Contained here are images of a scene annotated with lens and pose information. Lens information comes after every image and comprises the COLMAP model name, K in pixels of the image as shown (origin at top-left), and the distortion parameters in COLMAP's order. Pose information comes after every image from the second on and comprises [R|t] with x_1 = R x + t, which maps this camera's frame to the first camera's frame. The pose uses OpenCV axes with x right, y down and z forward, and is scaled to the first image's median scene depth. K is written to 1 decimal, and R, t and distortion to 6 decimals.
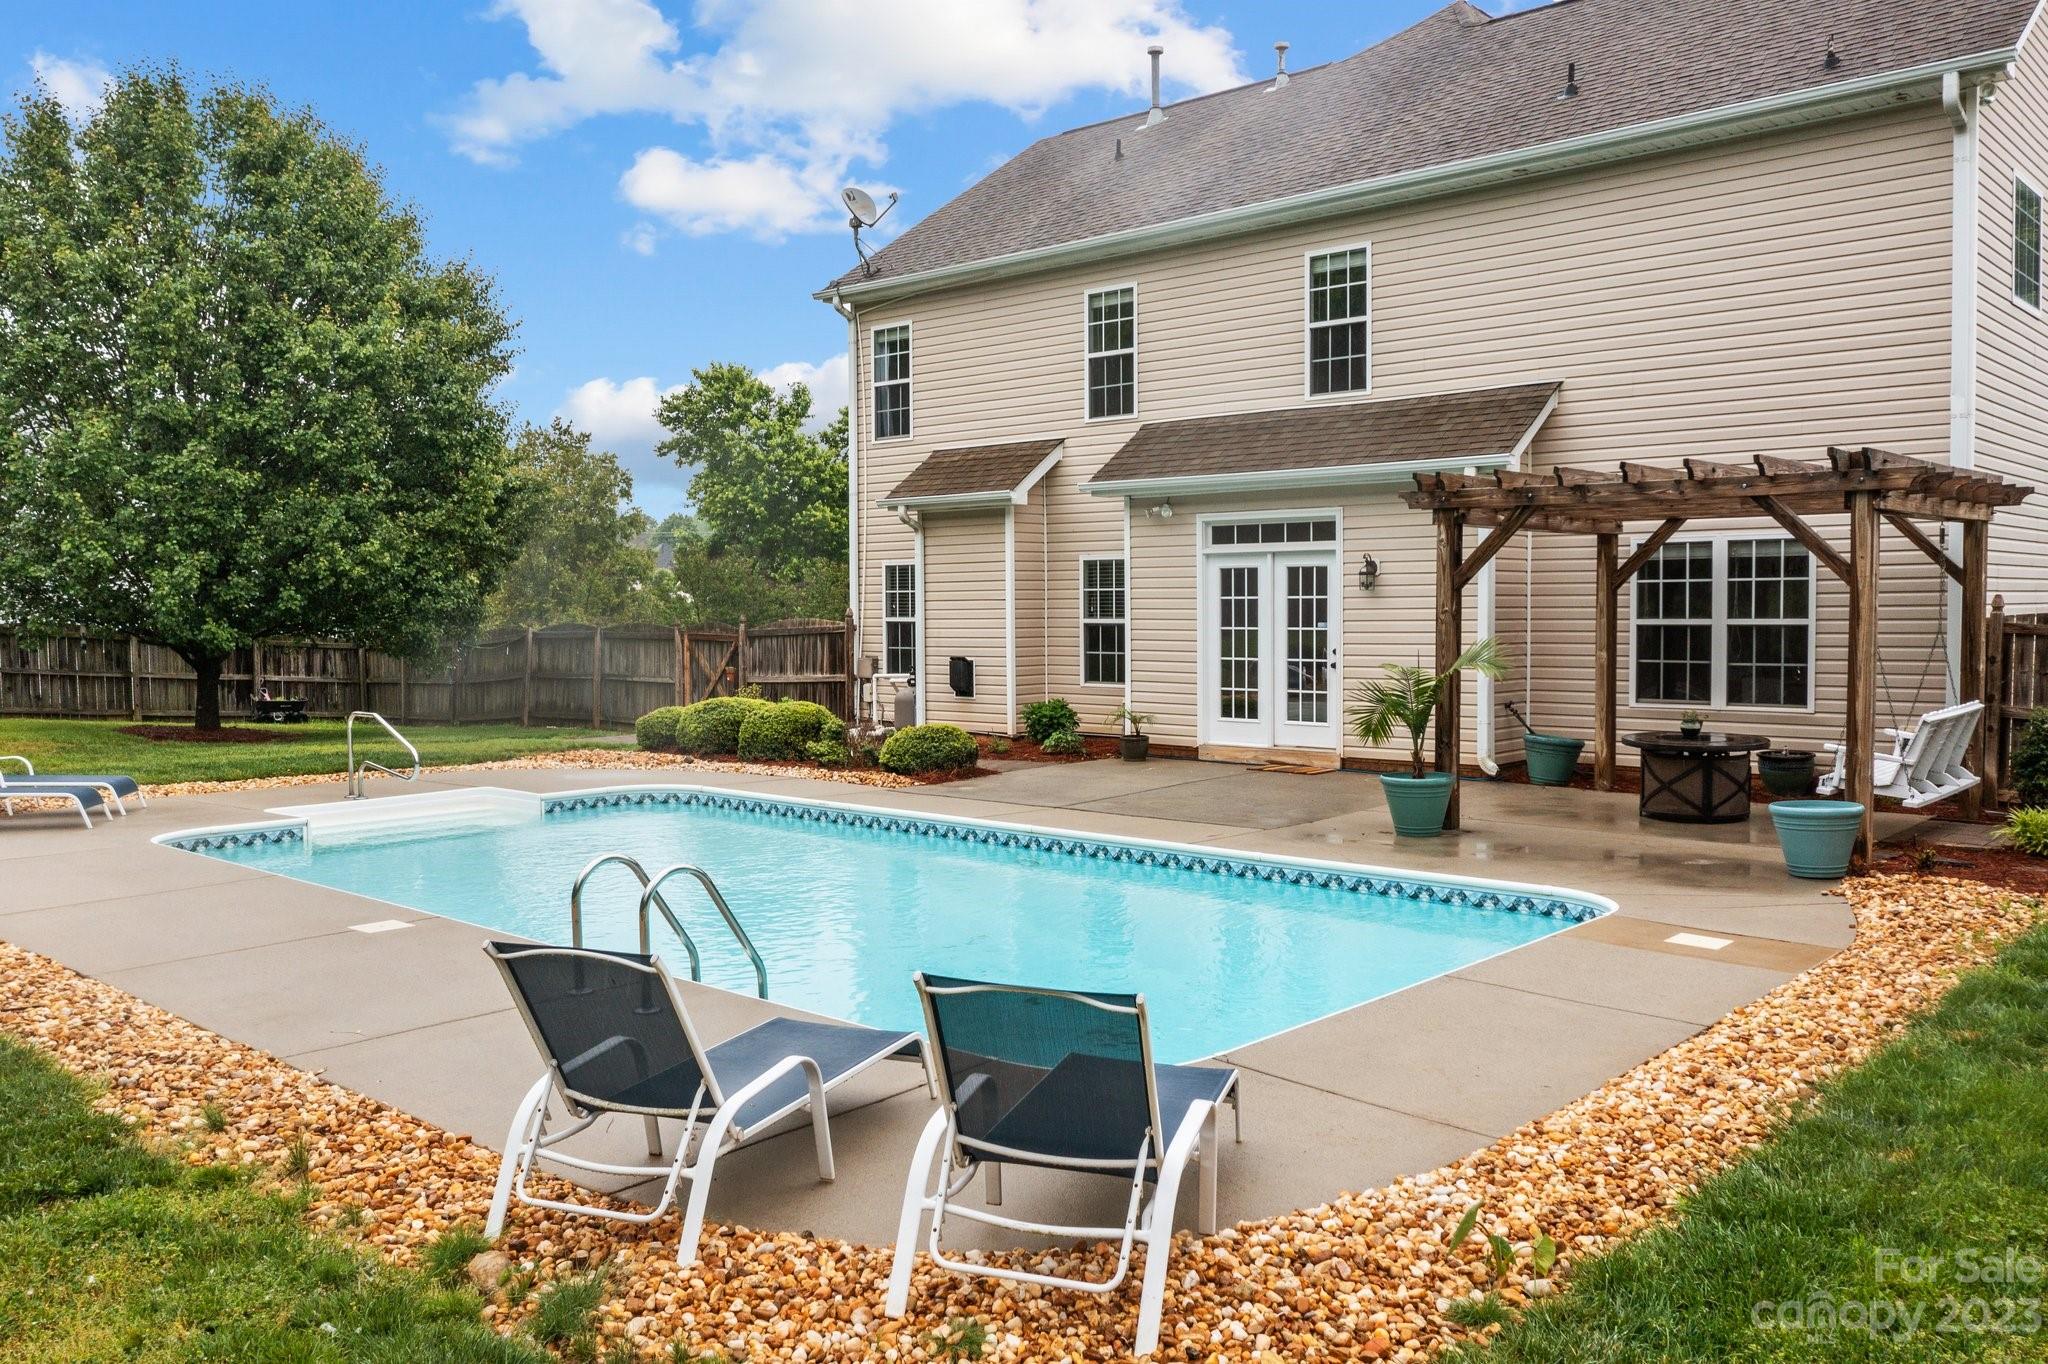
lens RADIAL K [[1625.4, 0, 1019.4], [0, 1625.4, 683.5], [0, 0, 1]] dist [0.001271, 0.000366]
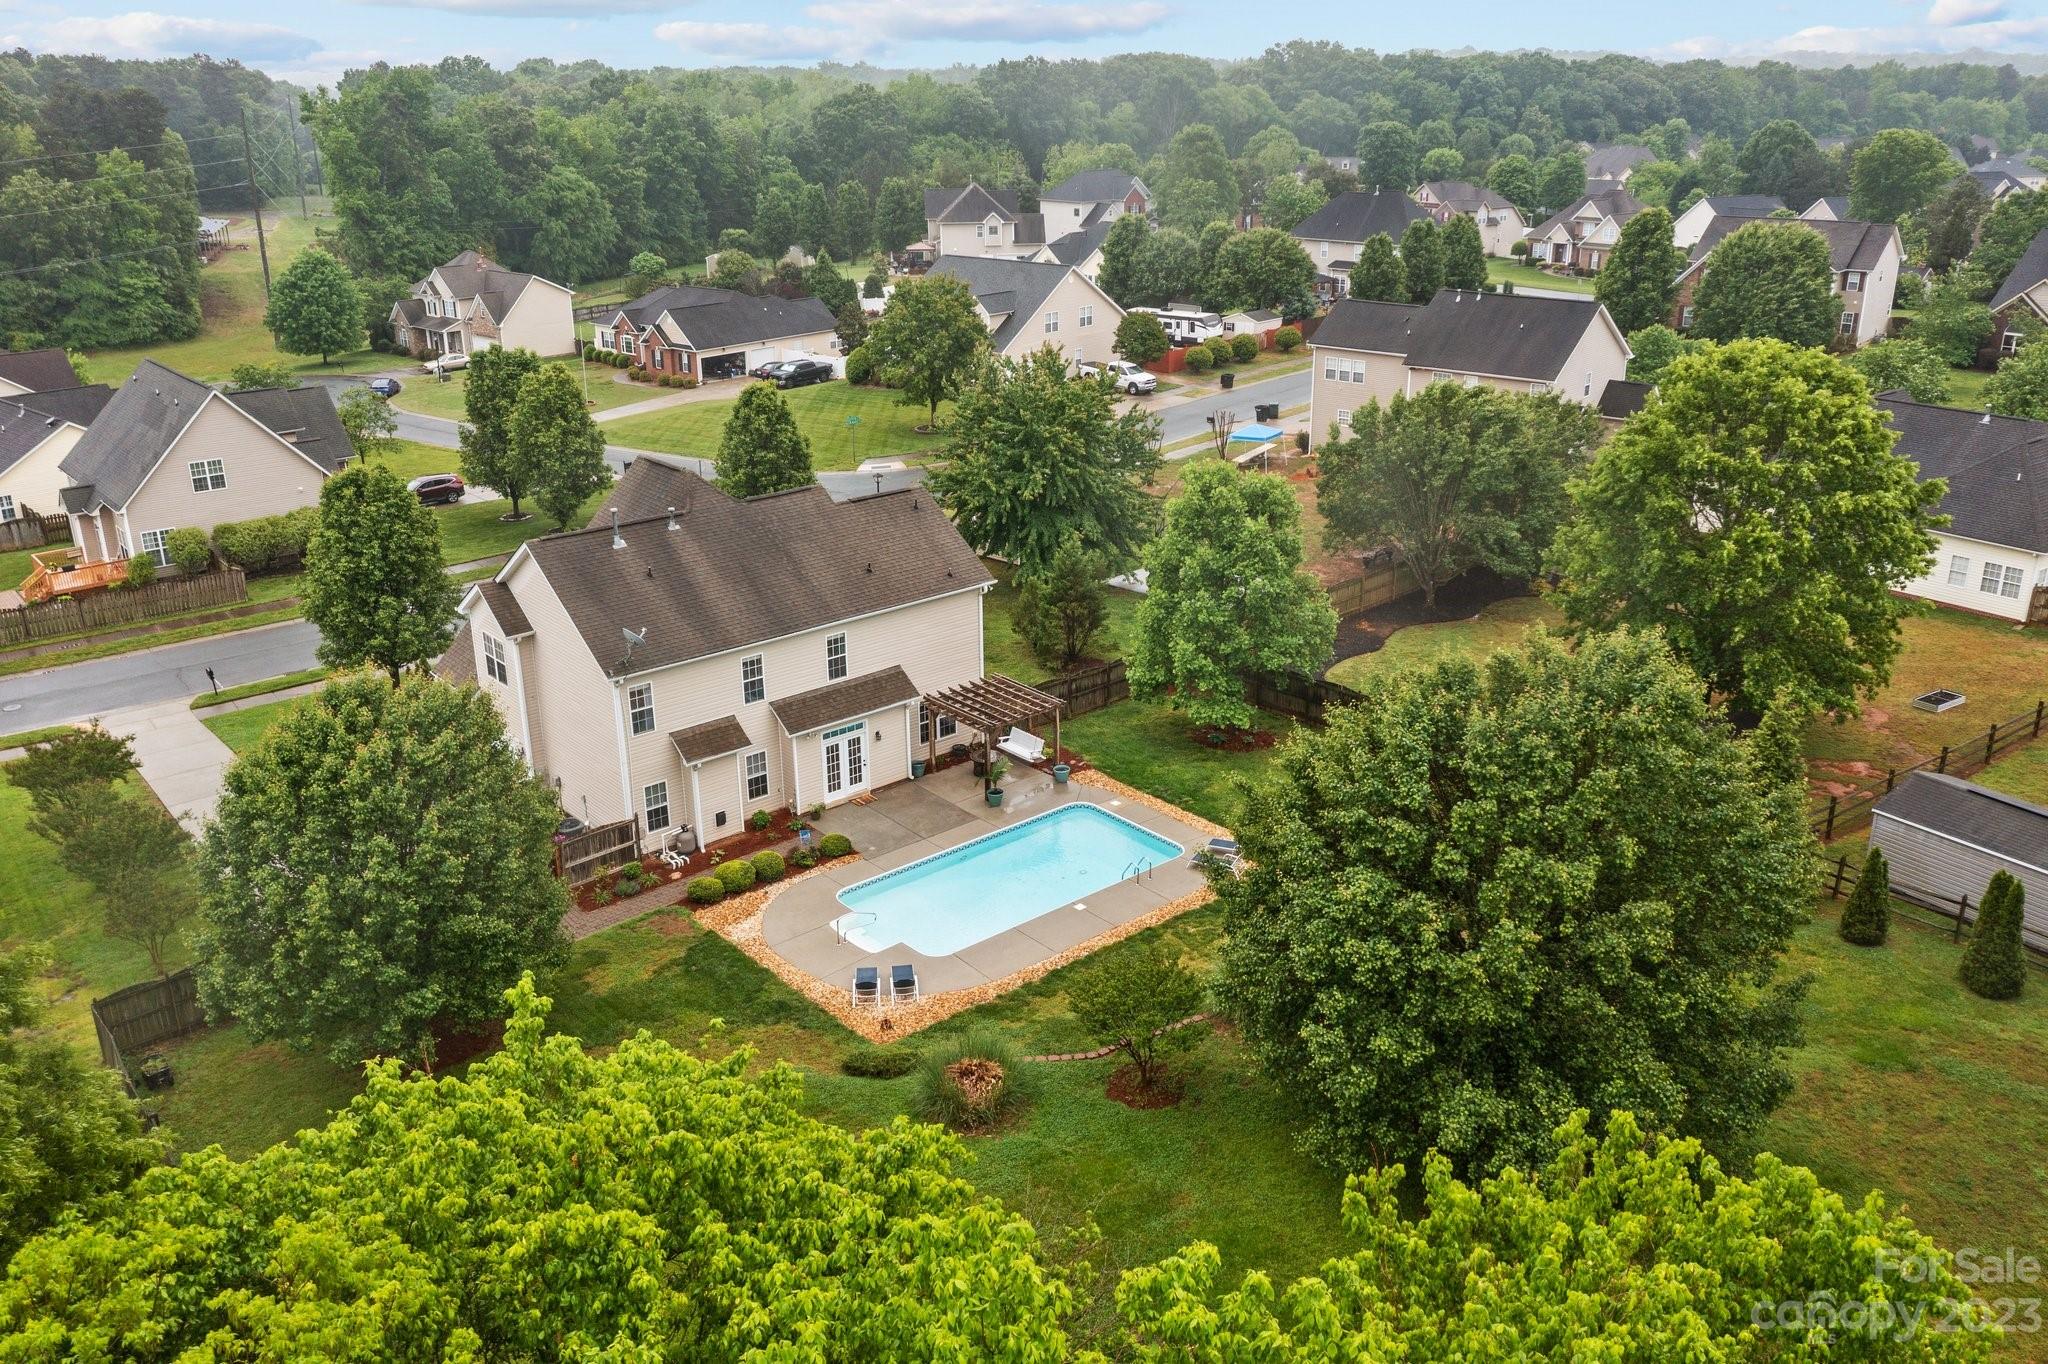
lens RADIAL K [[1625.4, 0, 1024.7], [0, 1625.4, 681.3], [0, 0, 1]] dist [0.001271, 0.000366]
pose [[0.110597, -0.352387, 0.929296, -2.640219], [0.041008, 0.935854, 0.349994, -1.250755], [-0.993019, -0.000599, 0.117953, 0.317956]]
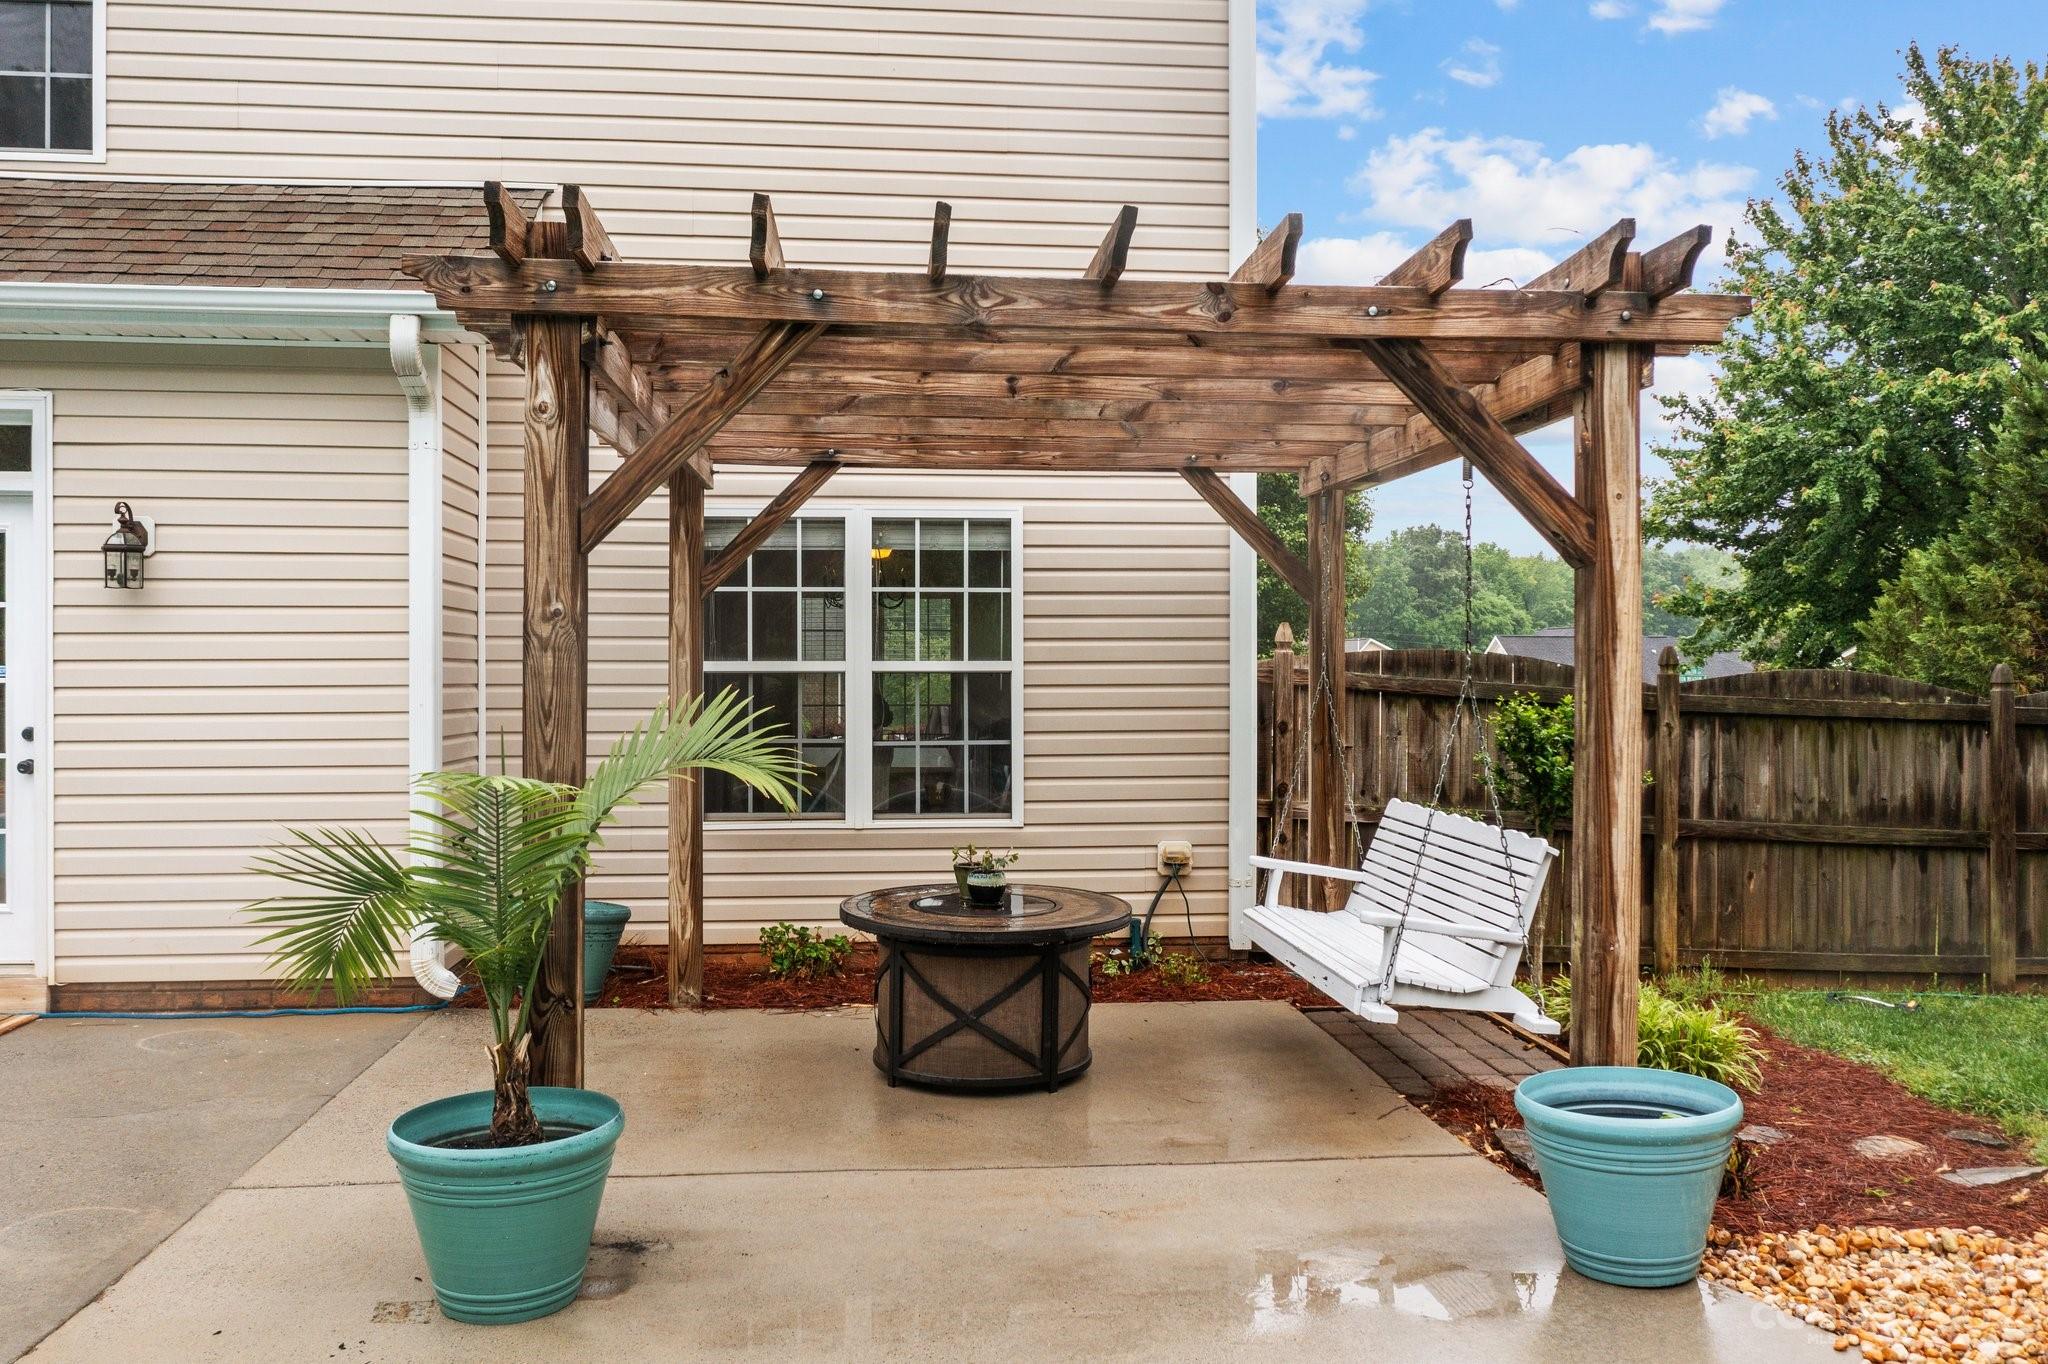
lens RADIAL K [[1625.4, 0, 1016.8], [0, 1625.4, 679.7], [0, 0, 1]] dist [0.001271, 0.000366]
pose [[0.677680, 0.004599, 0.735343, 0.057262], [0.028818, 0.999046, -0.032807, -0.012382], [-0.734792, 0.043424, 0.676901, 0.522809]]
